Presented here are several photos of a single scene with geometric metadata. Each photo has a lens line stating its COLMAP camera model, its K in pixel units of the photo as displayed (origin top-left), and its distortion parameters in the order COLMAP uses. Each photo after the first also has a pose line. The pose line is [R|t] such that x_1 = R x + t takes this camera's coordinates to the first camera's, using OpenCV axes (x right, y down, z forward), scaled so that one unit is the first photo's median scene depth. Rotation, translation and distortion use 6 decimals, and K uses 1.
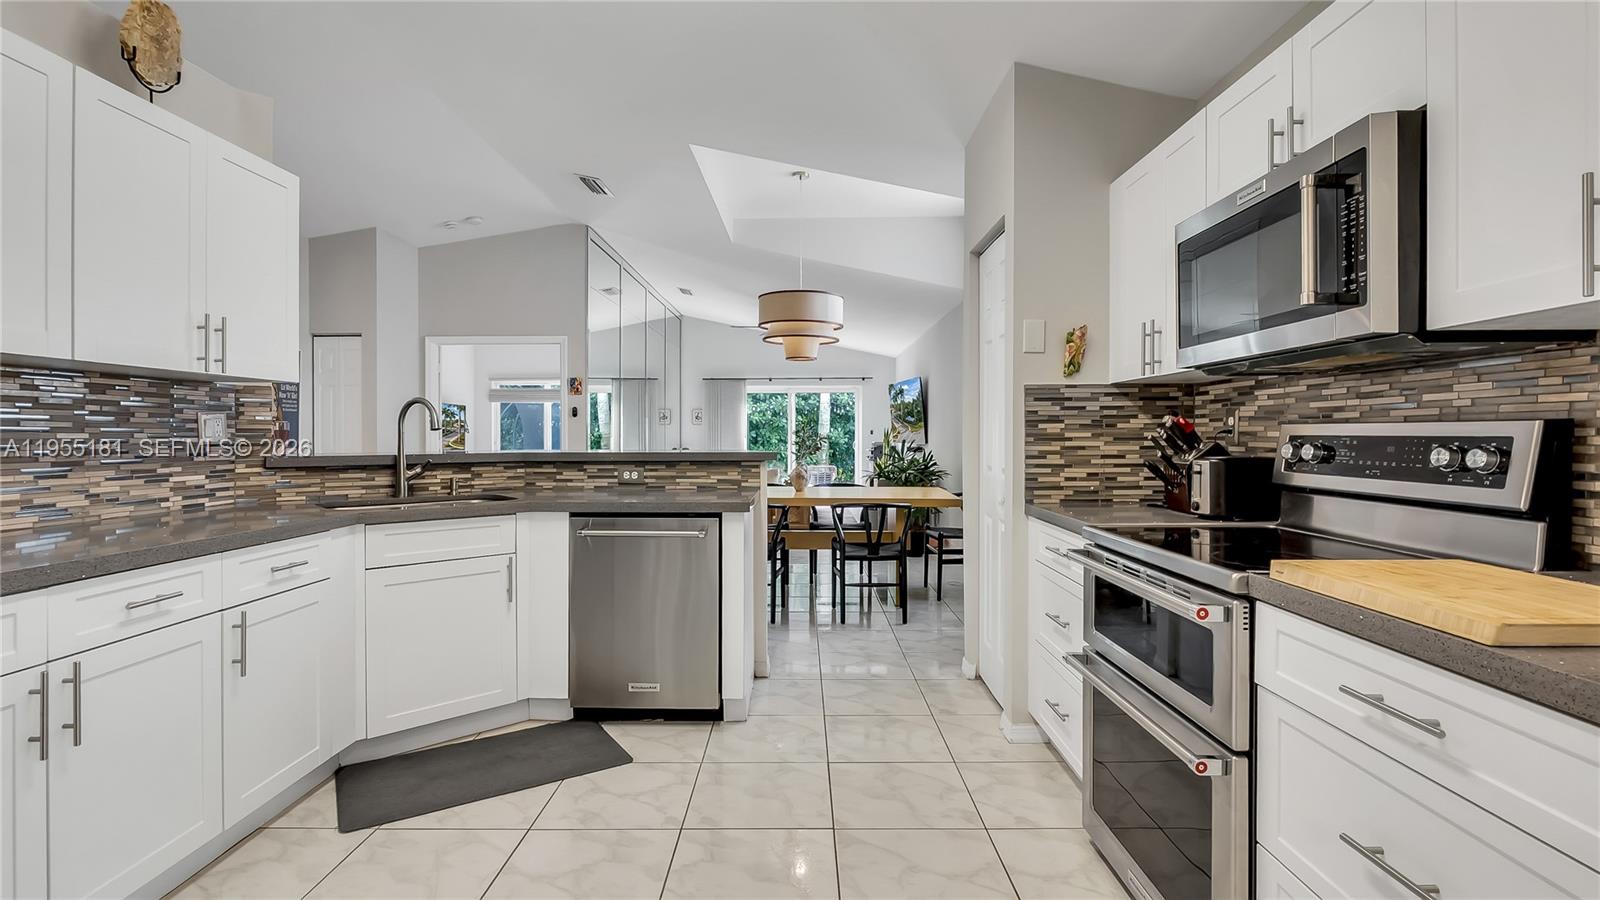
lens RADIAL K [[741.7, 0, 801.8], [0, 741.7, 437.1], [0, 0, 1]] dist [-0.004280, 0.000054]
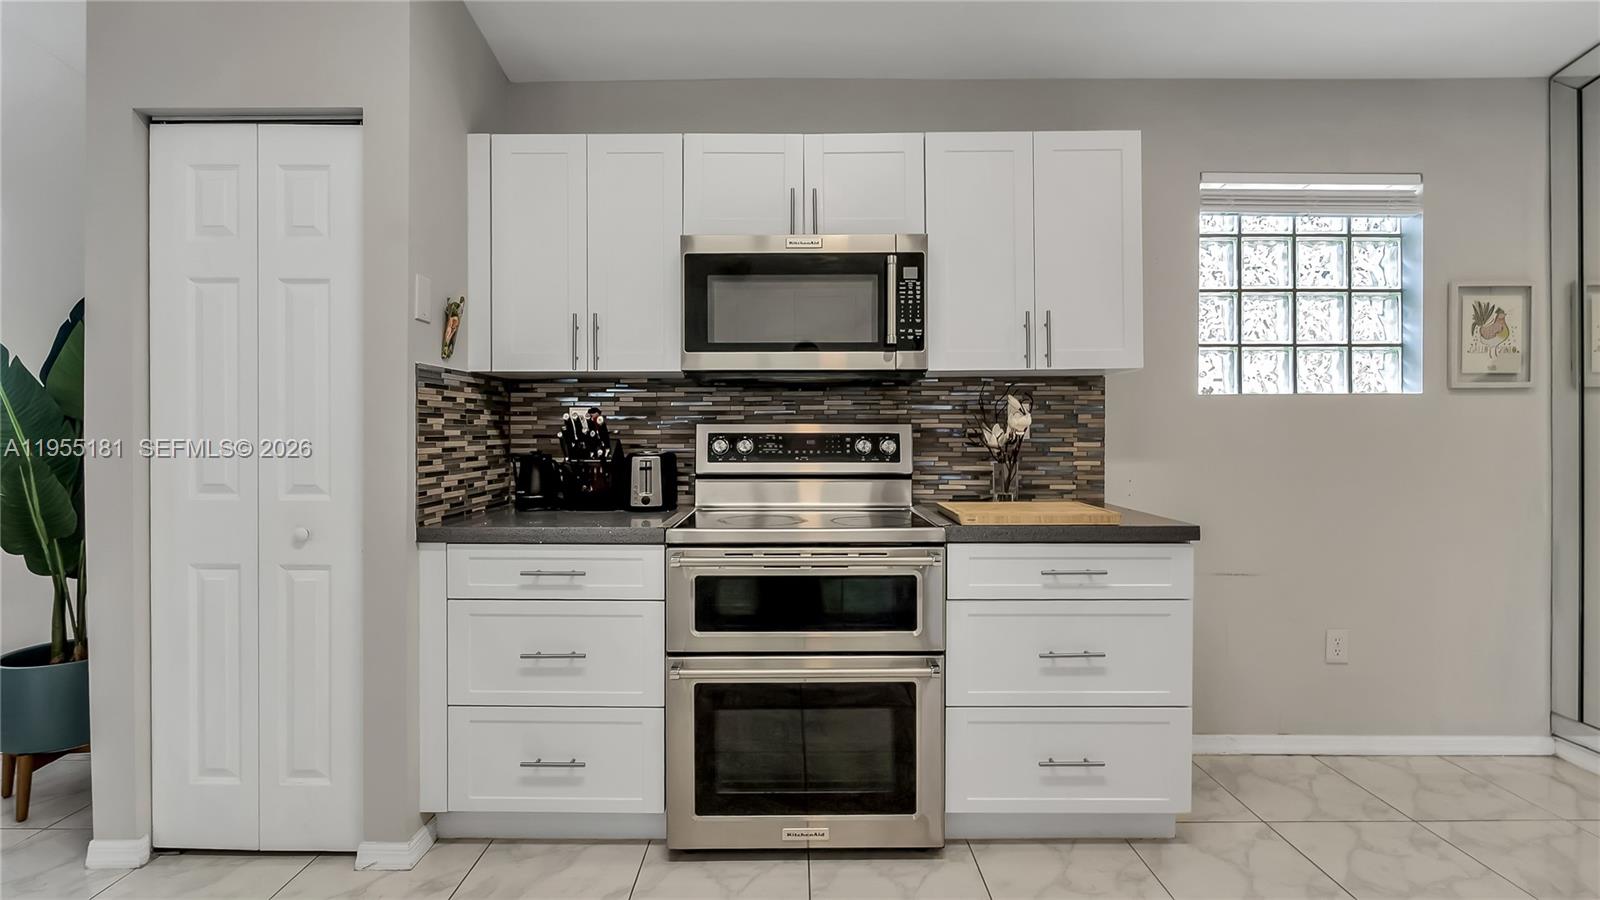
lens RADIAL K [[741.7, 0, 816.7], [0, 741.7, 438.1], [0, 0, 1]] dist [-0.004280, 0.000054]
pose [[0.003592, -0.005134, 0.999980, -0.421852], [0.005925, 0.999969, 0.005112, 0.000660], [-0.999976, 0.005907, 0.003622, 0.606803]]
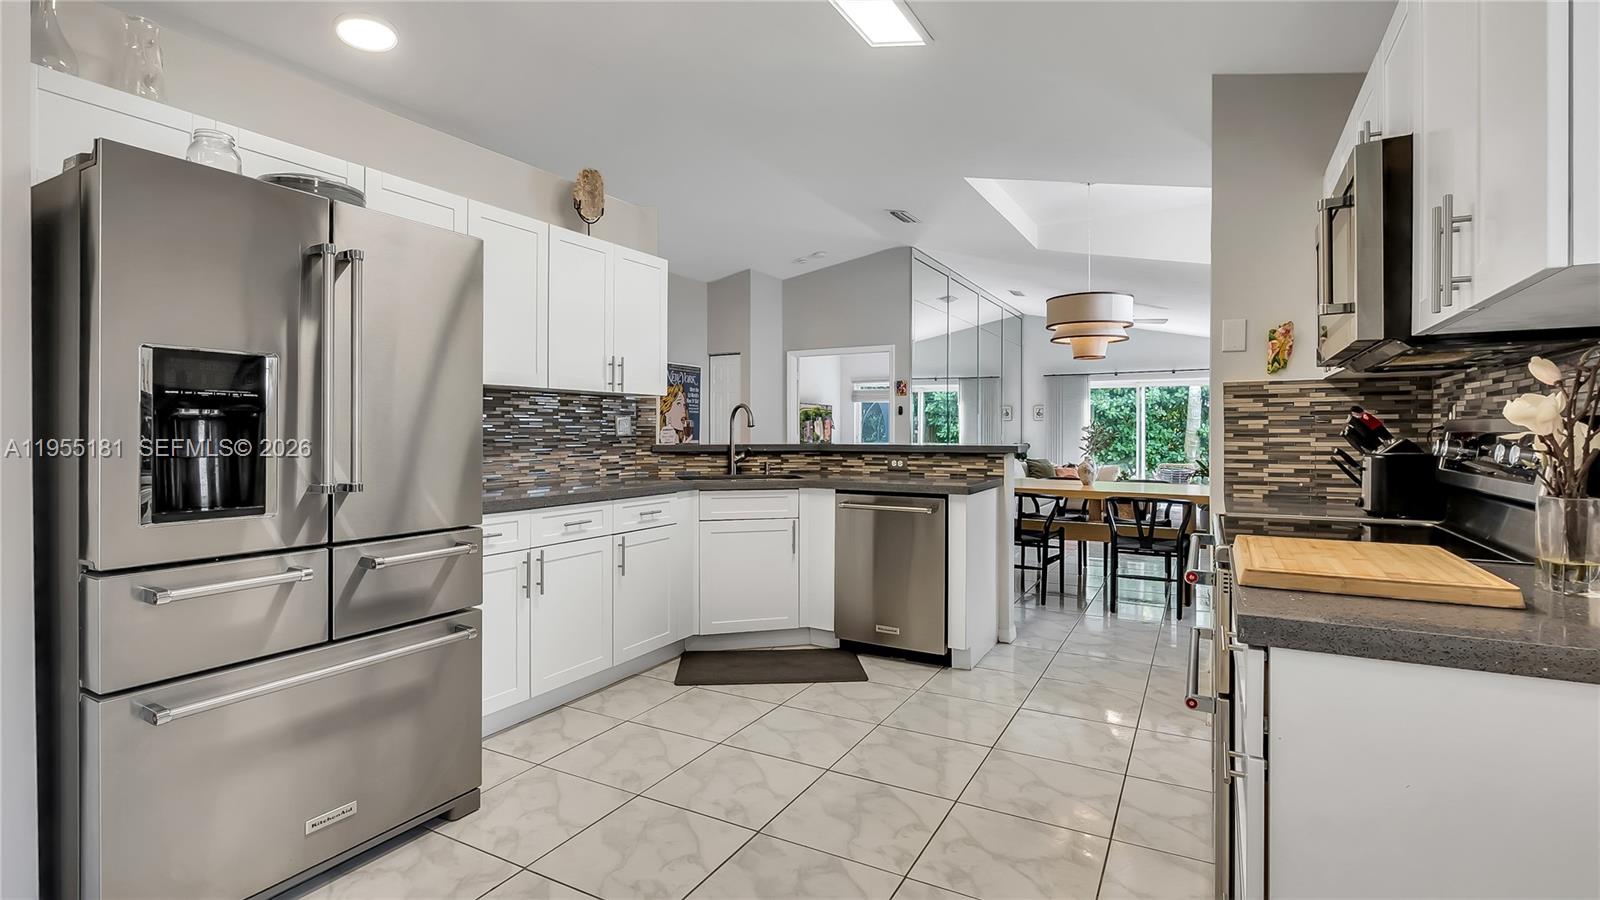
lens RADIAL K [[741.7, 0, 810.5], [0, 741.7, 429.3], [0, 0, 1]] dist [-0.004280, 0.000054]
pose [[0.881681, 0.000314, -0.471845, 0.280274], [-0.002586, 0.999988, -0.004167, 0.000550], [0.471839, 0.004894, 0.881671, -0.189196]]
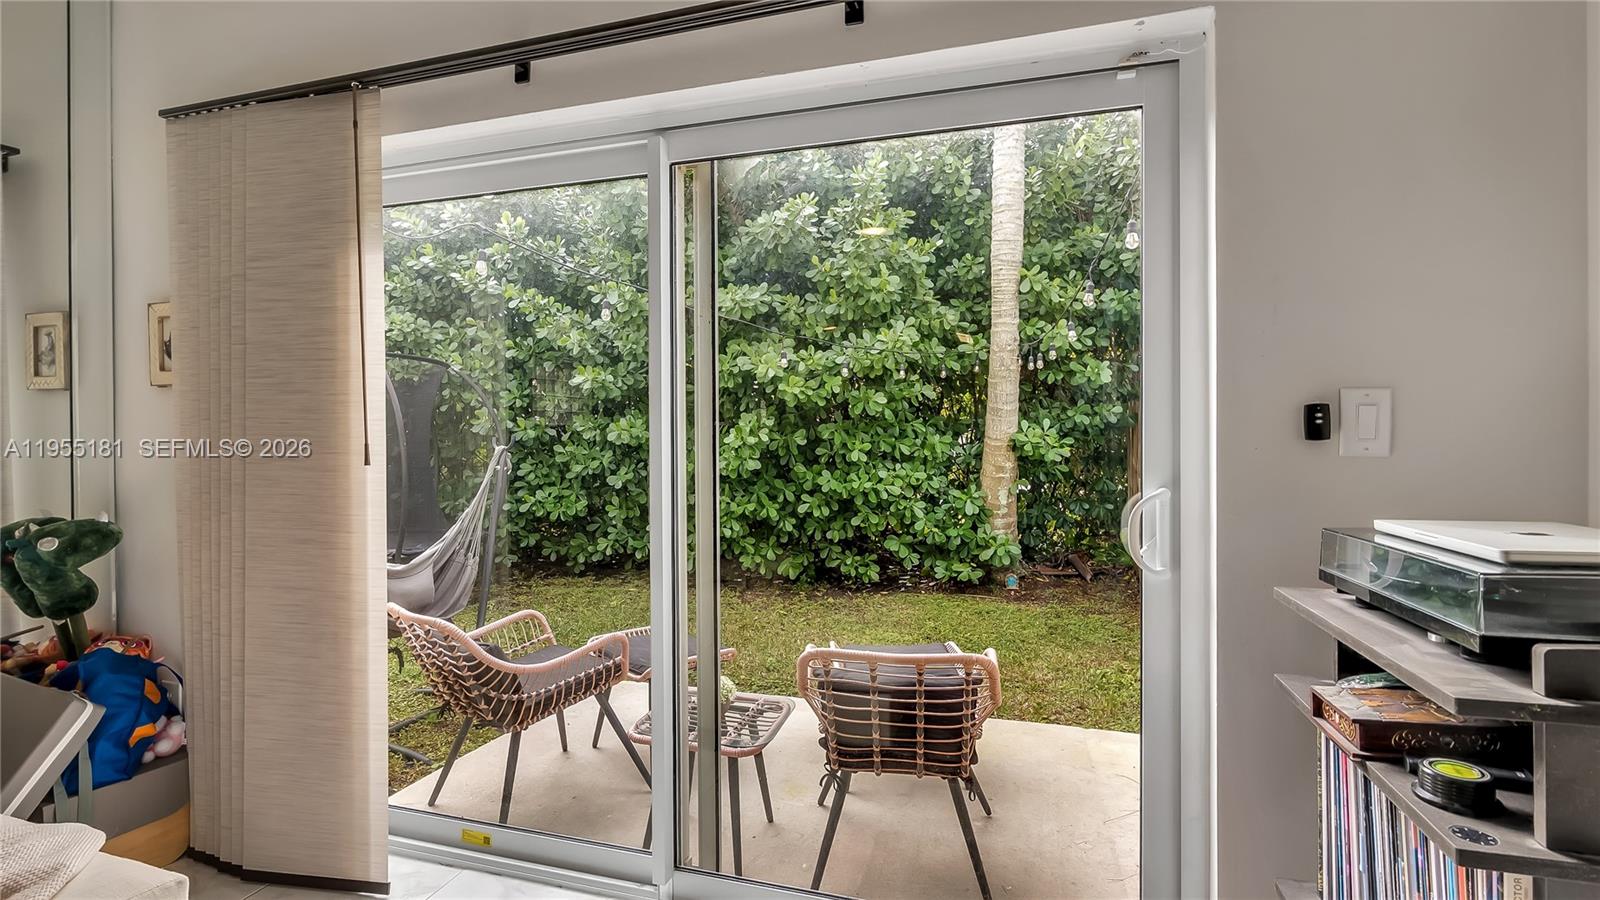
lens RADIAL K [[741.7, 0, 796.1], [0, 741.7, 442.6], [0, 0, 1]] dist [-0.004280, 0.000054]
pose [[0.958317, -0.003330, -0.285686, 0.233925], [0.004182, 0.999988, 0.002374, -0.015514], [0.285675, -0.003470, 0.958320, 3.894585]]
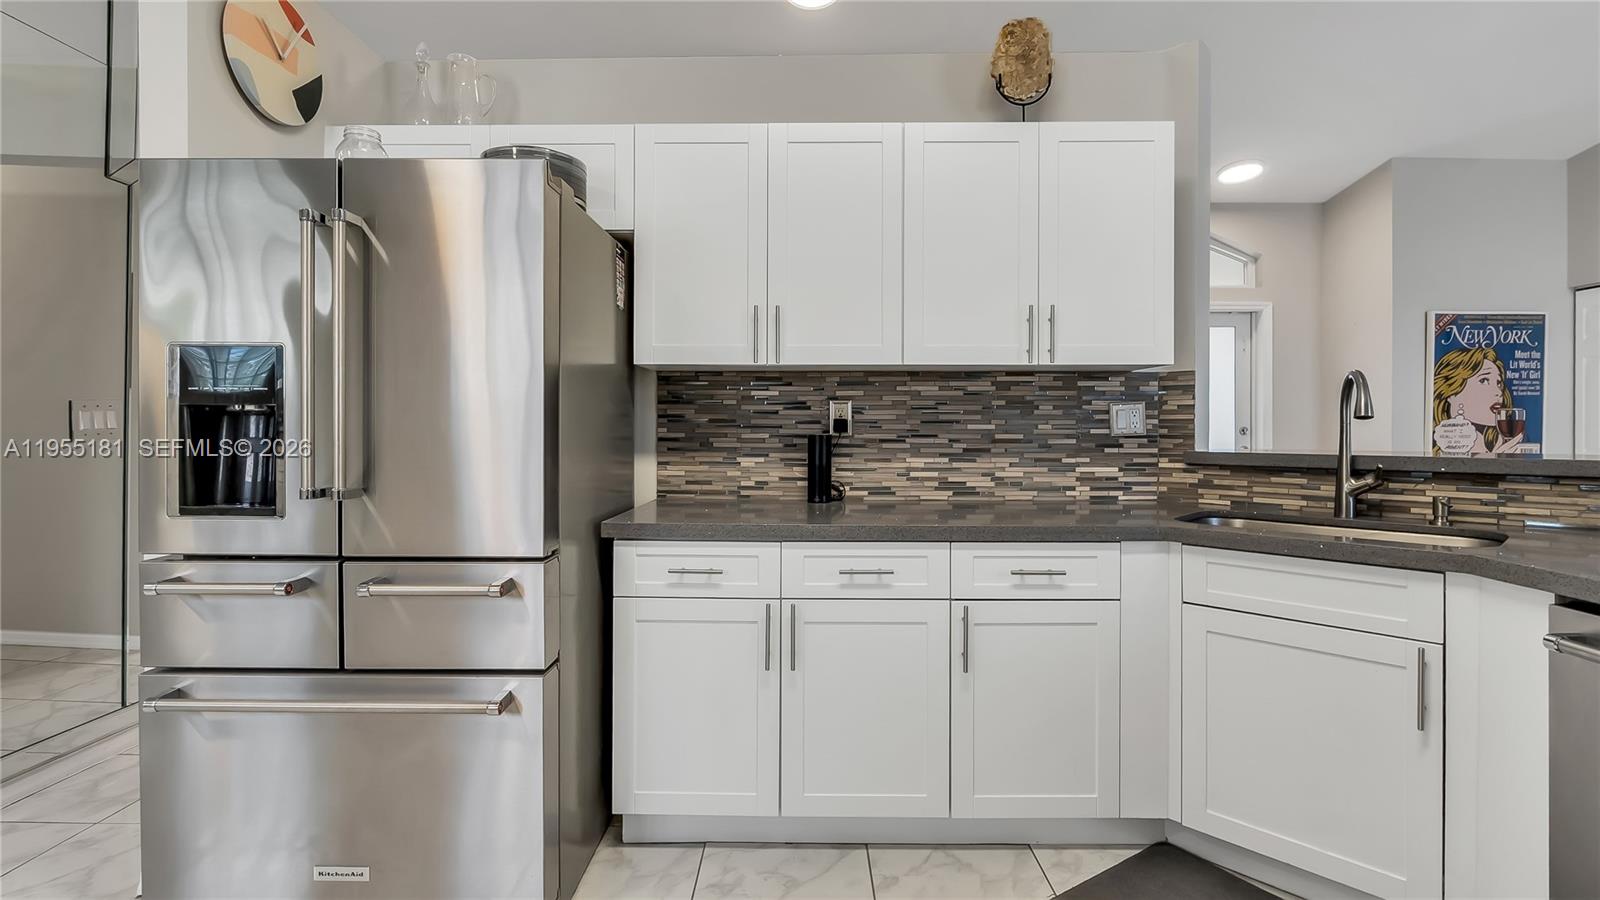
lens RADIAL K [[741.7, 0, 802.5], [0, 741.7, 426.2], [0, 0, 1]] dist [-0.004280, 0.000054]
pose [[-0.006186, 0.000355, -0.999981, 0.159826], [-0.003490, 0.999994, 0.000377, -0.001707], [0.999975, 0.003492, -0.006185, 0.552295]]
